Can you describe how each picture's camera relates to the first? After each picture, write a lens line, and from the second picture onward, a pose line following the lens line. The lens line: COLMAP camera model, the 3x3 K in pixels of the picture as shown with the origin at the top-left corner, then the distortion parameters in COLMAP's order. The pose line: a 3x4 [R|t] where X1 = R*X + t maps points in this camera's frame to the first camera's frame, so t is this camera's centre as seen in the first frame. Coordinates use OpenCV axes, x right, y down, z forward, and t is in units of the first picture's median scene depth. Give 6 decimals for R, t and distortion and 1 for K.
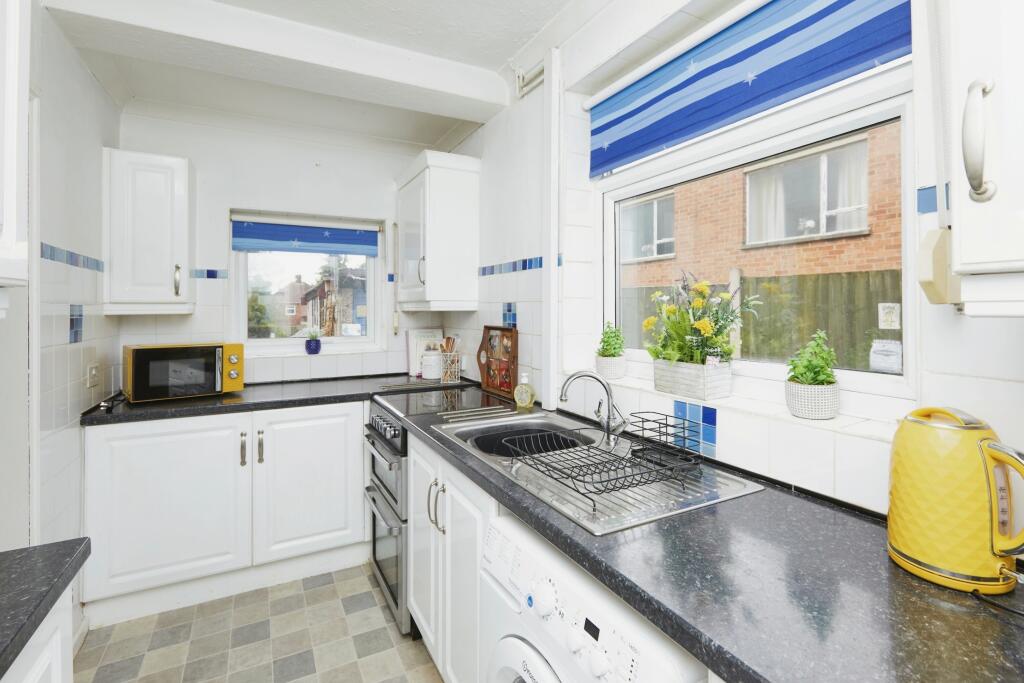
lens RADIAL K [[492.3, 0, 514.8], [0, 492.3, 301.9], [0, 0, 1]] dist [0.003027, 0.000443]
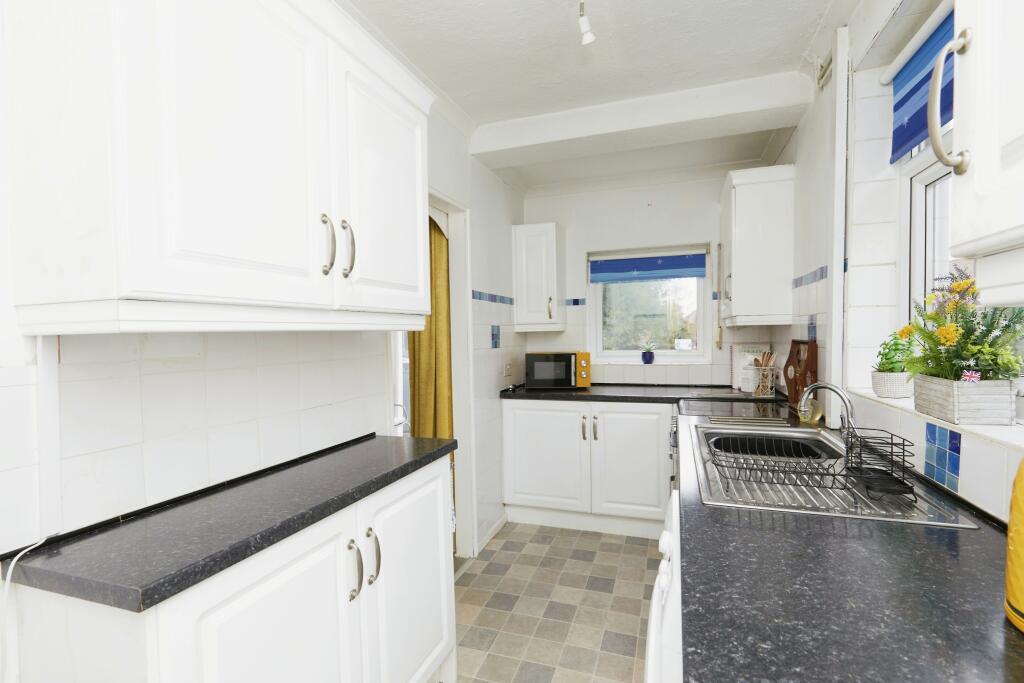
lens RADIAL K [[490.3, 0, 512.0], [0, 490.3, 341.5], [0, 0, 1]] dist [-0.000329, 0.000364]
pose [[0.667975, 0.002529, -0.744179, 0.306289], [0.024192, 0.999392, 0.025111, 0.015601], [0.743790, -0.034776, 0.667508, -0.053022]]
